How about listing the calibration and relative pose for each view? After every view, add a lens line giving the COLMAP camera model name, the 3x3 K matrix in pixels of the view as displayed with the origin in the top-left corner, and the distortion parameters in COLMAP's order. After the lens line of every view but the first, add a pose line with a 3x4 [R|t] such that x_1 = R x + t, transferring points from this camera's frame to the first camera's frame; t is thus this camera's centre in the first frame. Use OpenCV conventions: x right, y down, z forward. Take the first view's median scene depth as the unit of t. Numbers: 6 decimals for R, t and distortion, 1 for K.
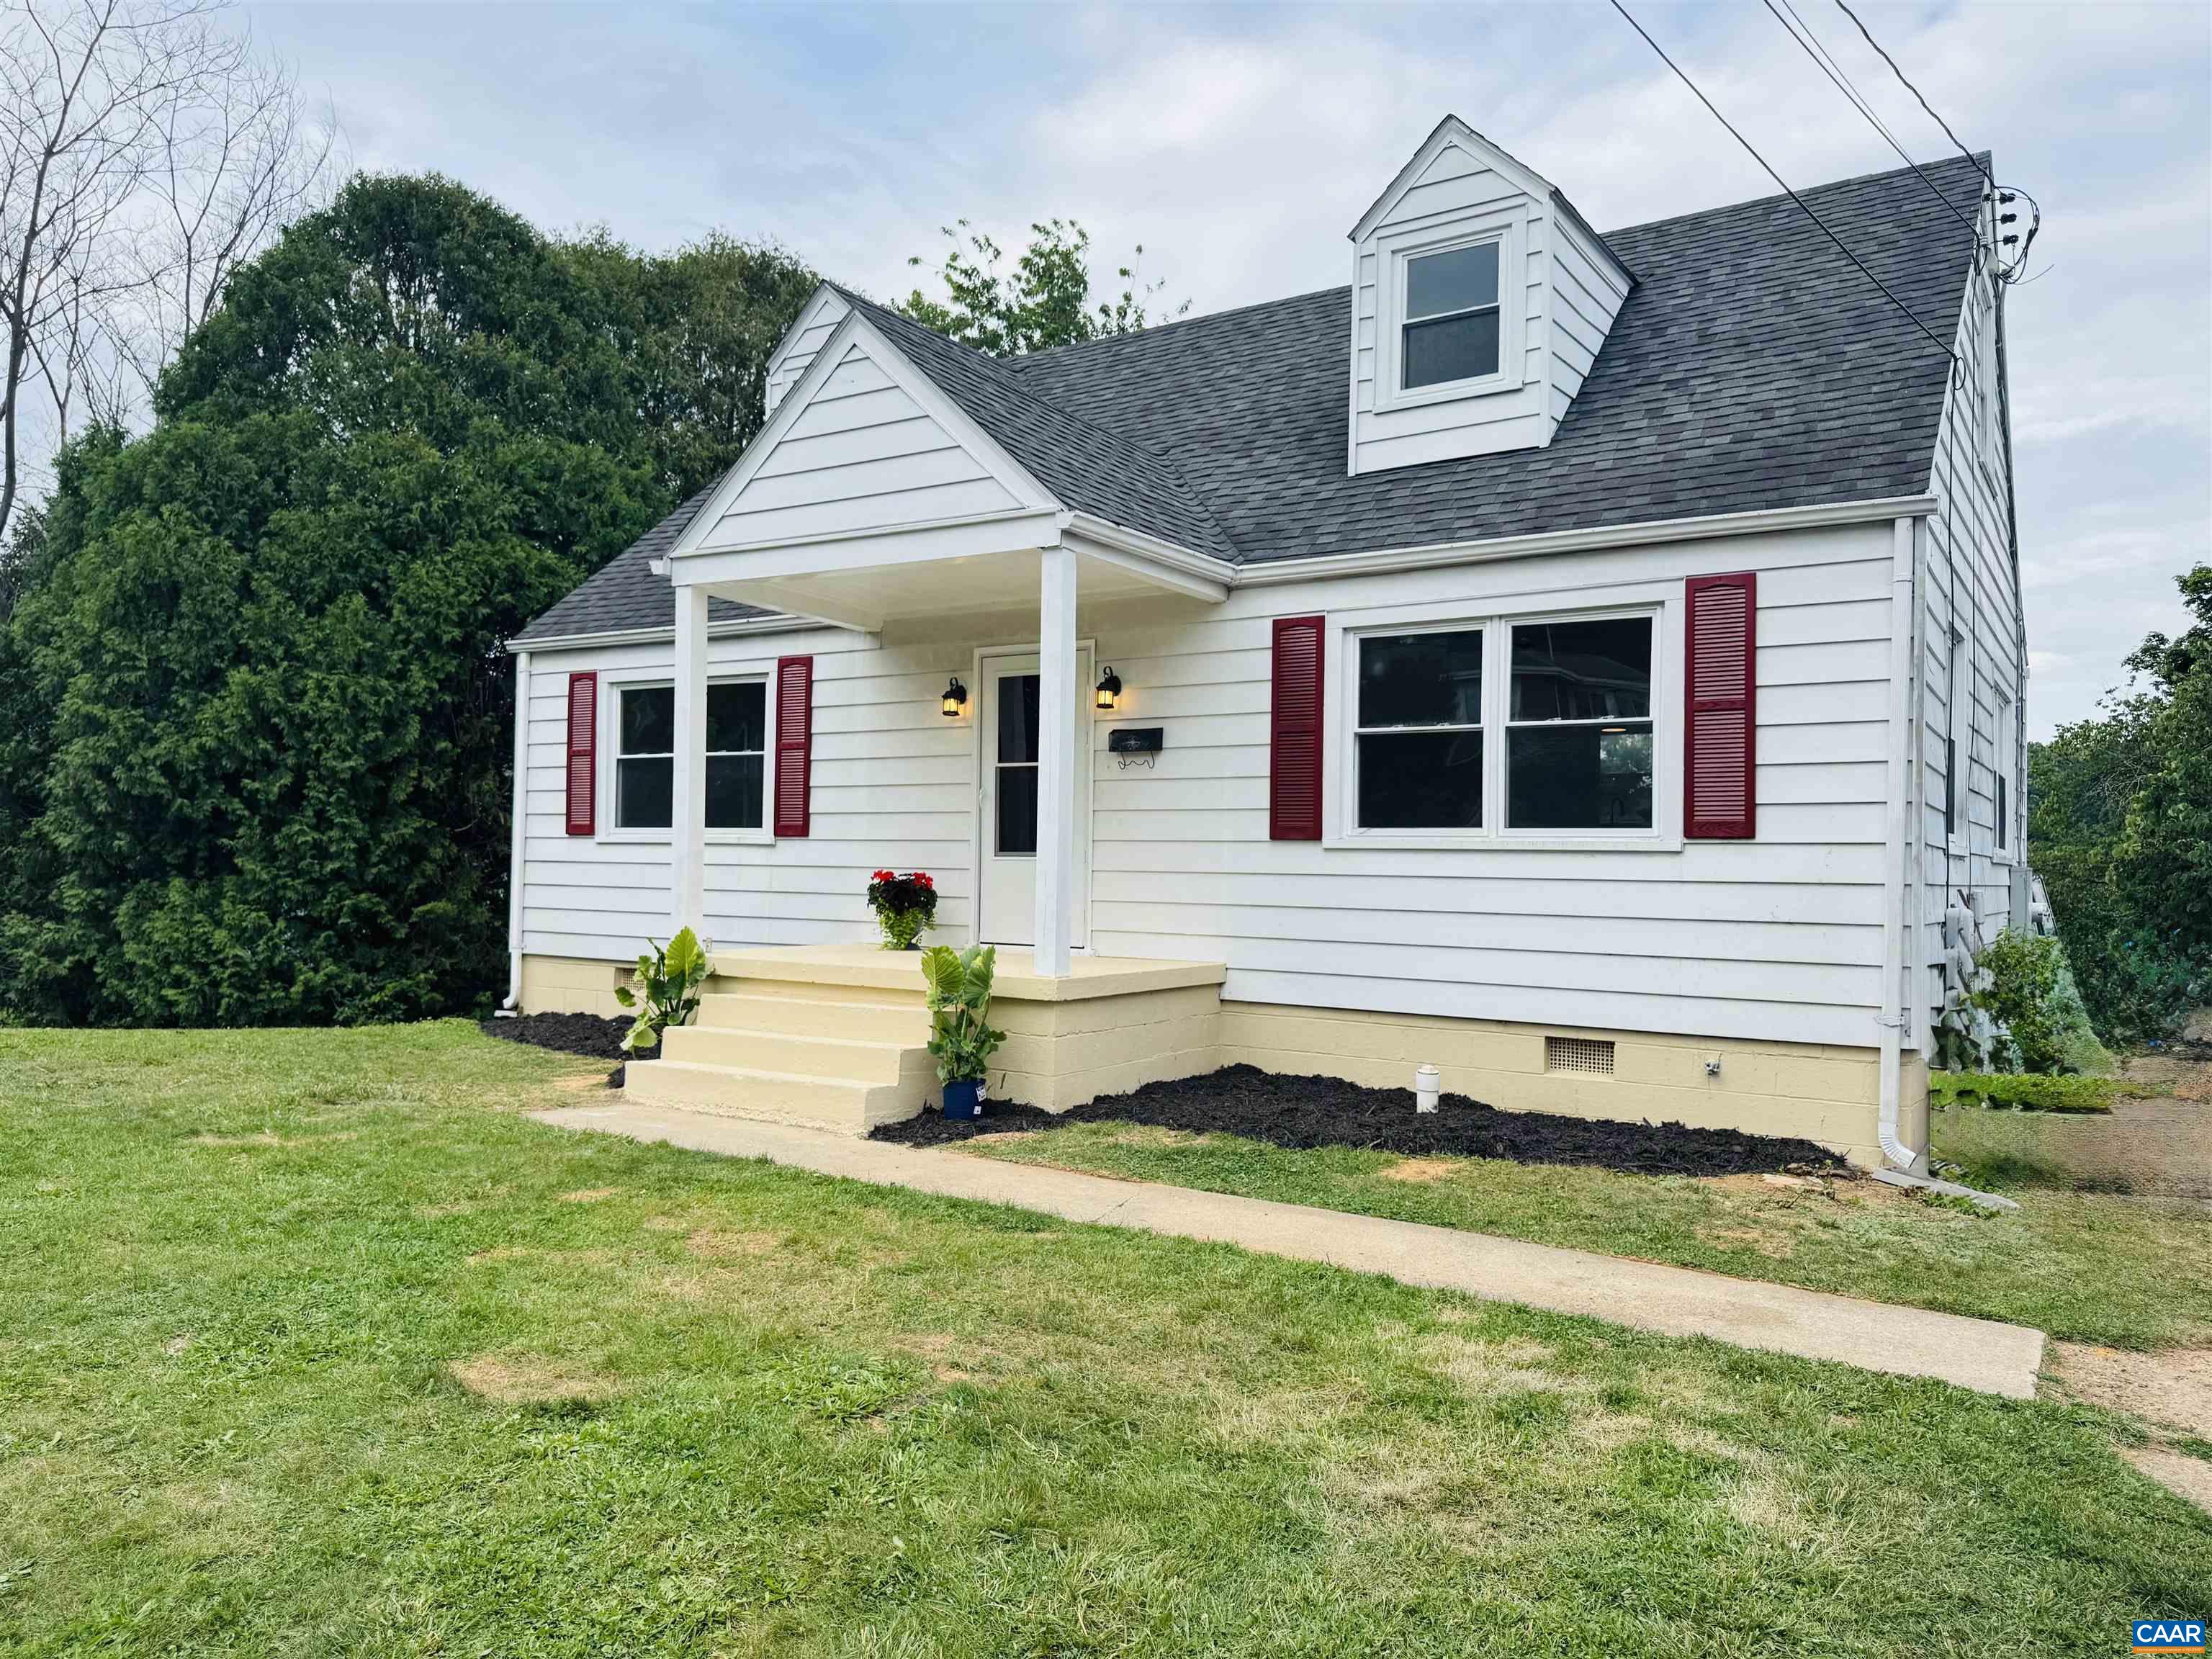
lens RADIAL K [[1557.9, 0, 1112.9], [0, 1557.9, 824.6], [0, 0, 1]] dist [0.134108, -0.212670]
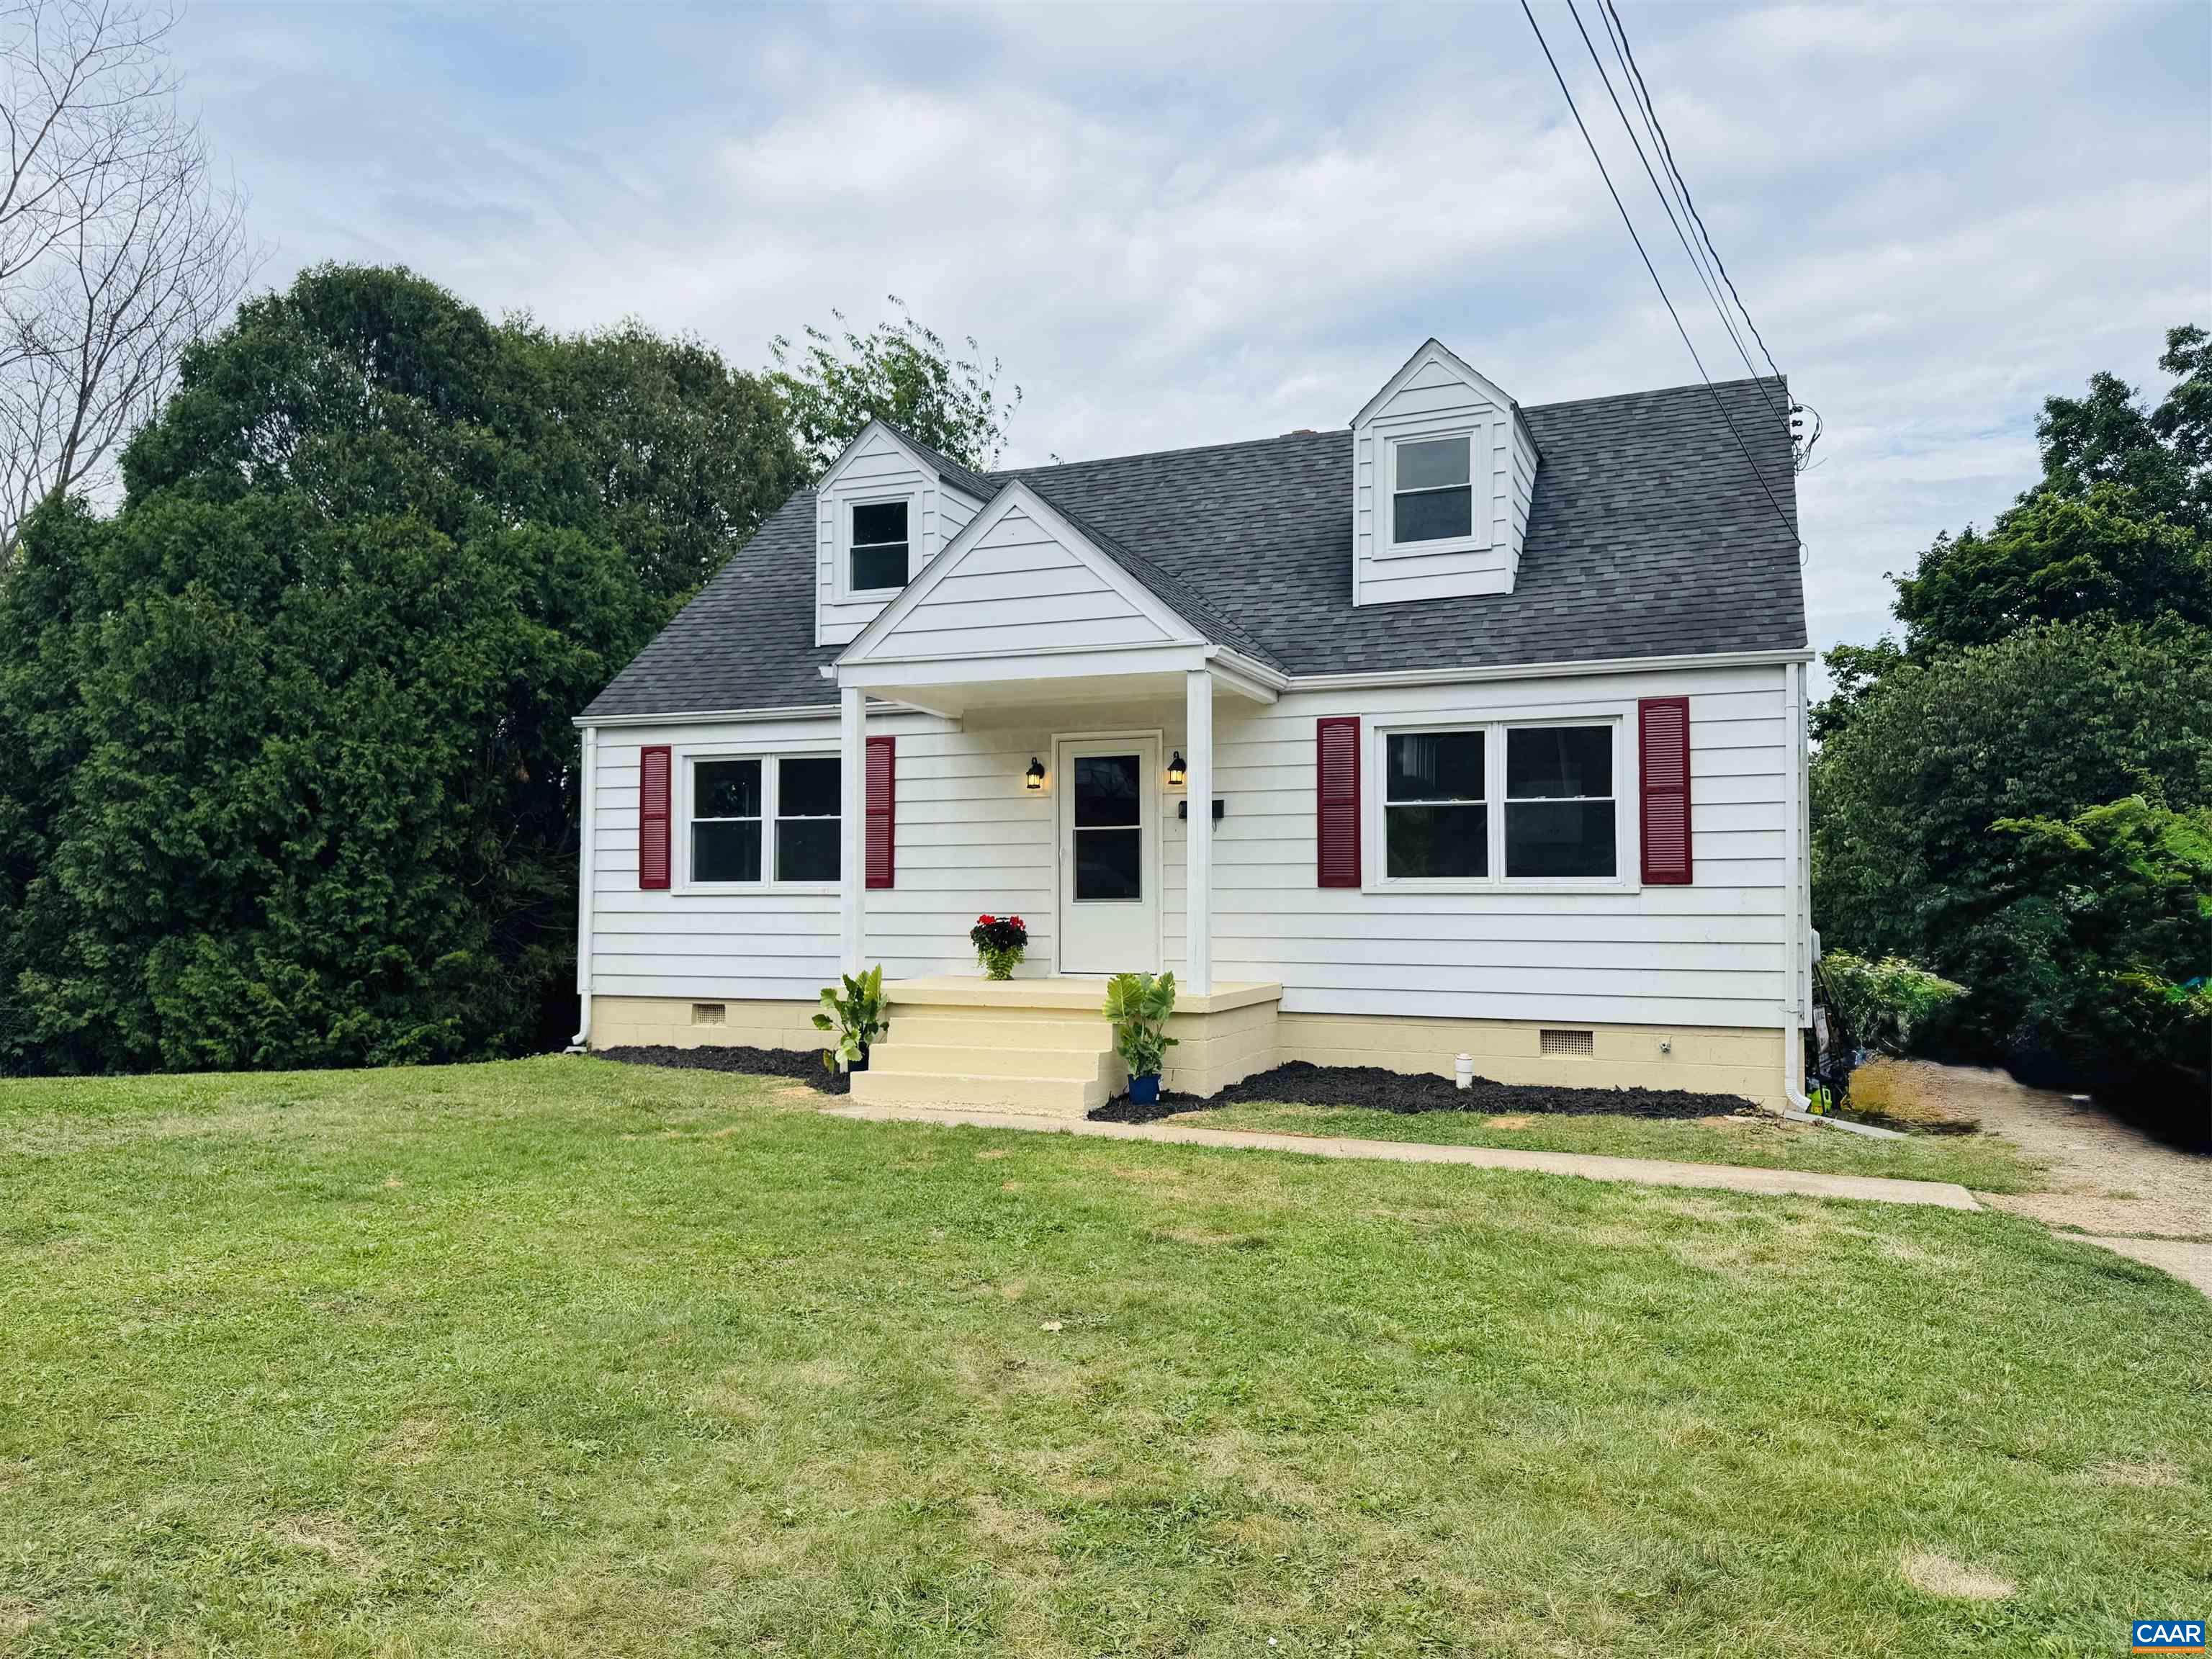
lens RADIAL K [[1554.3, 0, 1106.0], [0, 1554.3, 829.5], [0, 0, 1]] dist [0.127078, -0.166900]
pose [[0.981373, -0.007582, 0.191964, -0.301894], [0.010991, 0.999800, -0.016704, -0.017480], [-0.191799, 0.018502, 0.981260, -0.227746]]
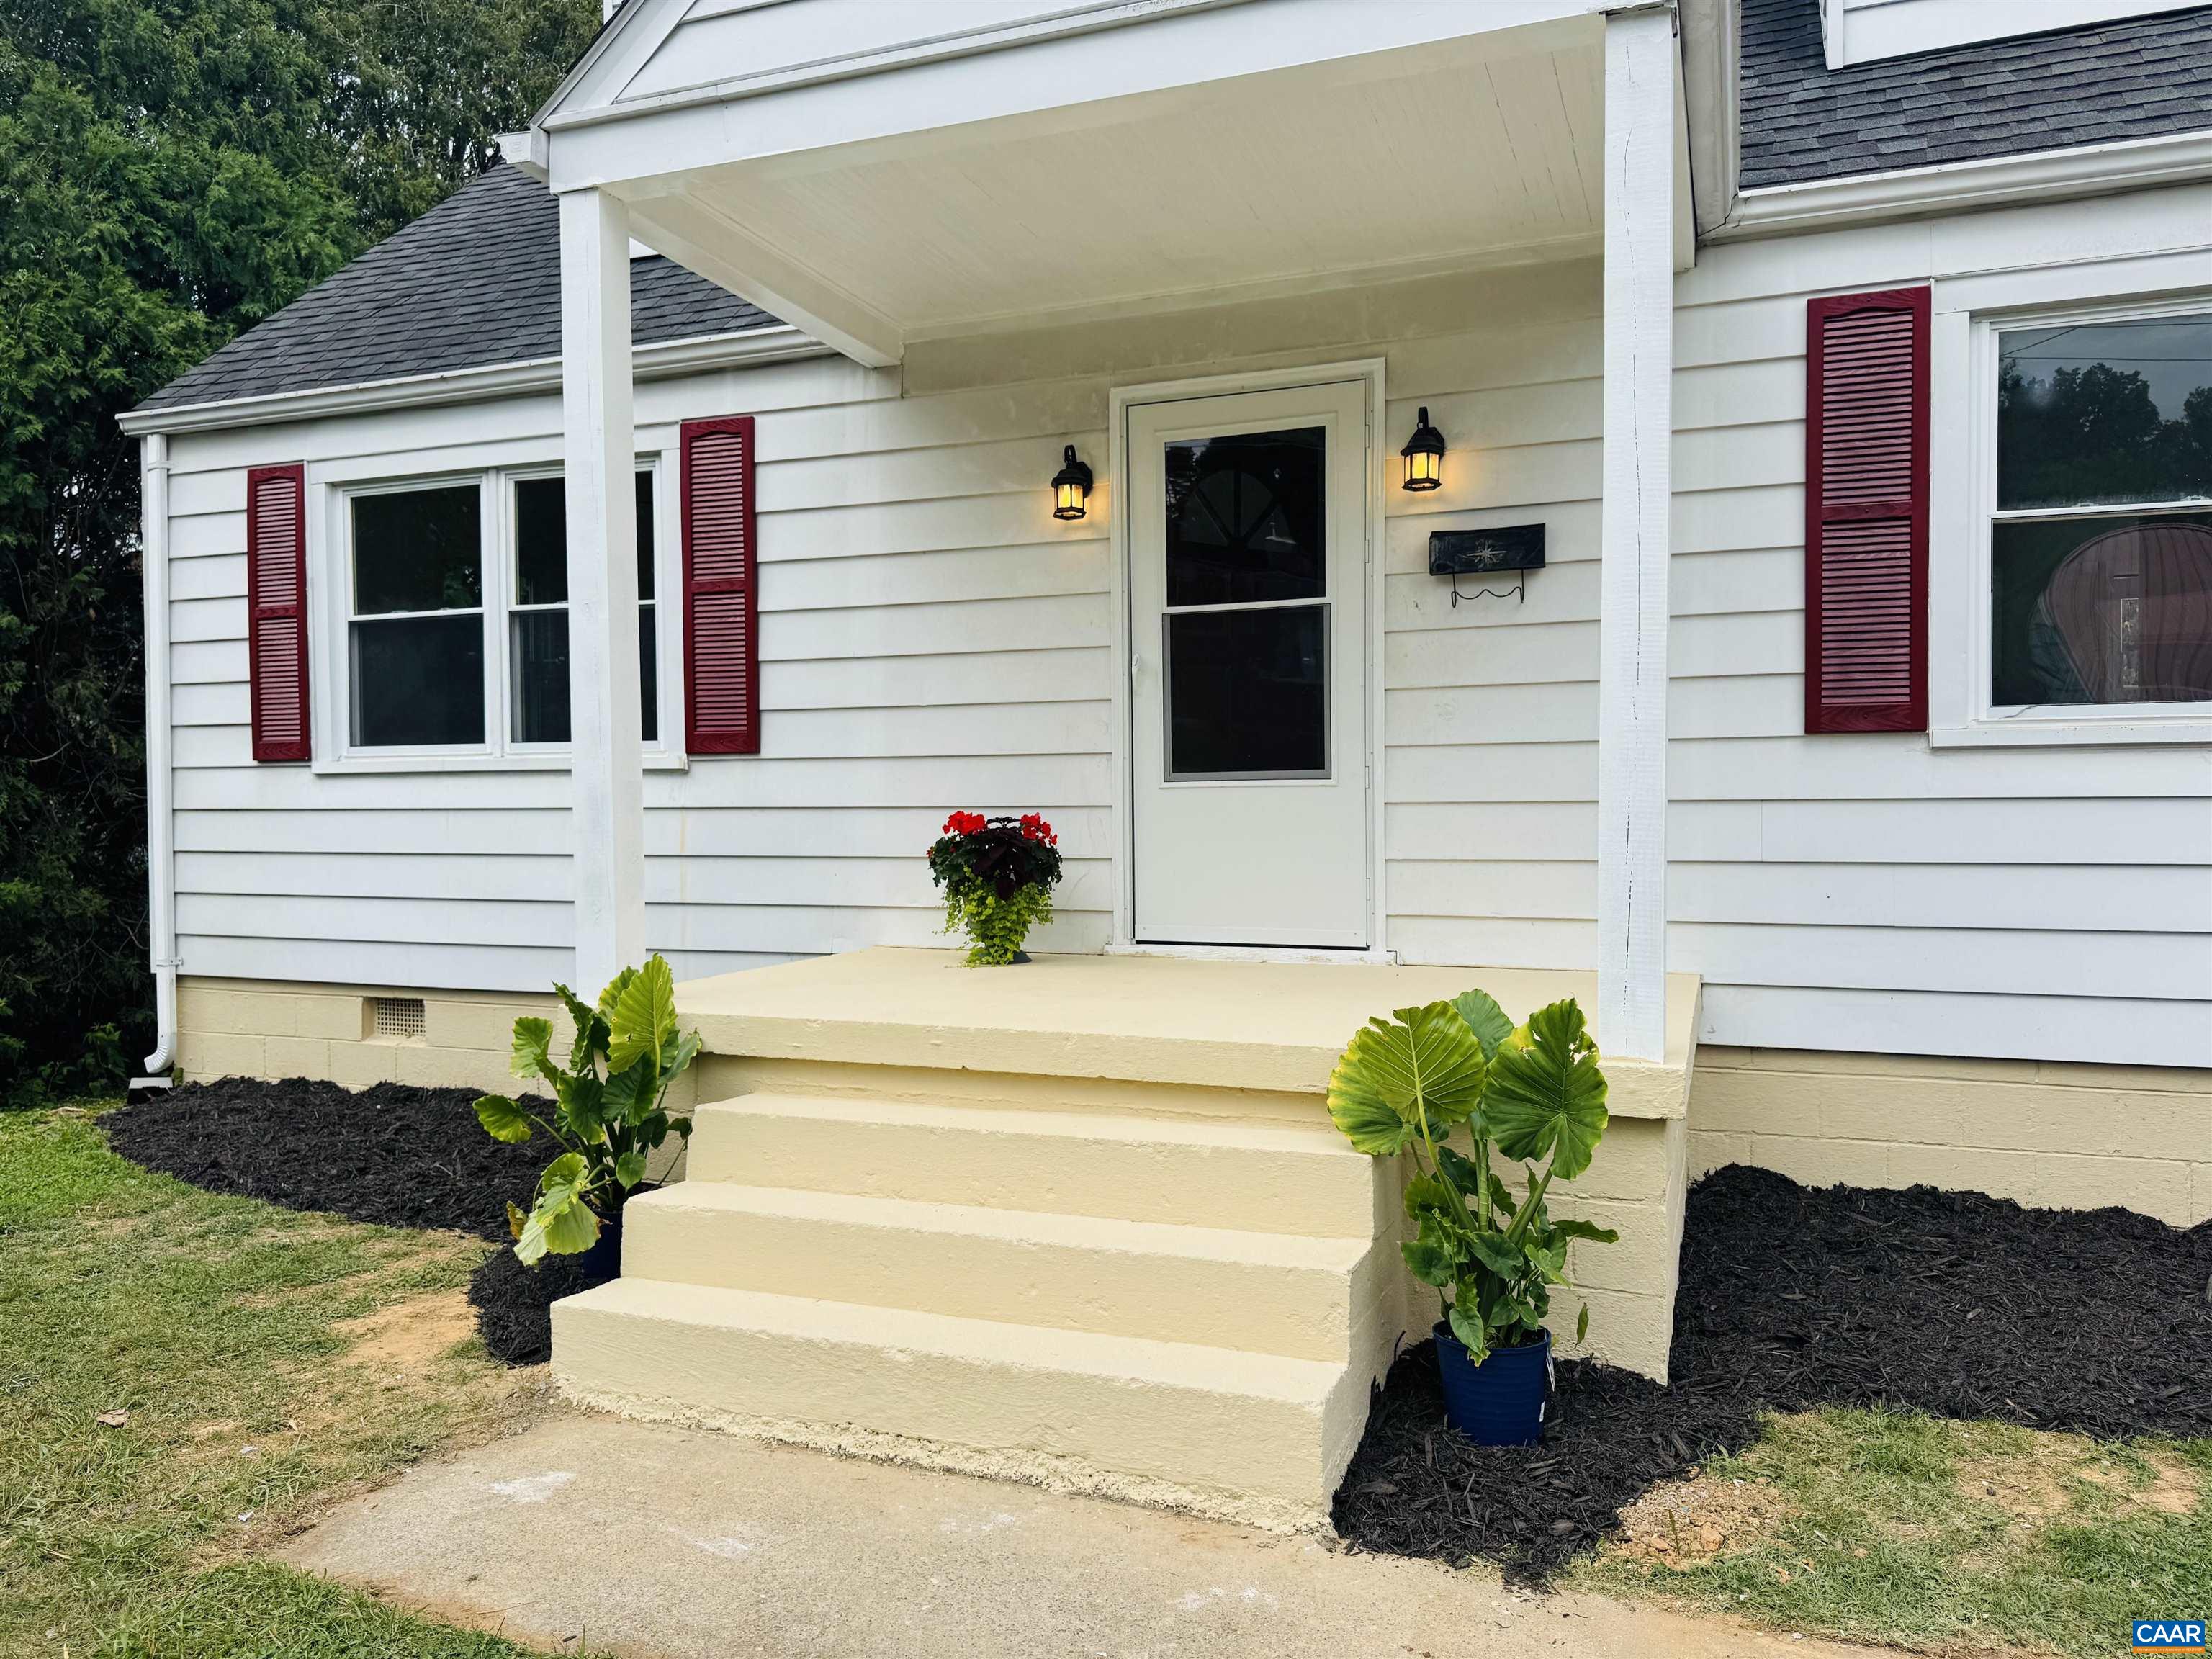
lens RADIAL K [[1568.2, 0, 1106.0], [0, 1568.2, 829.5], [0, 0, 1]] dist [0.077649, -0.111374]
pose [[0.978247, -0.029313, 0.205363, -0.217453], [0.018960, 0.998457, 0.052199, 0.008802], [-0.206576, -0.047169, 0.977293, 0.502485]]
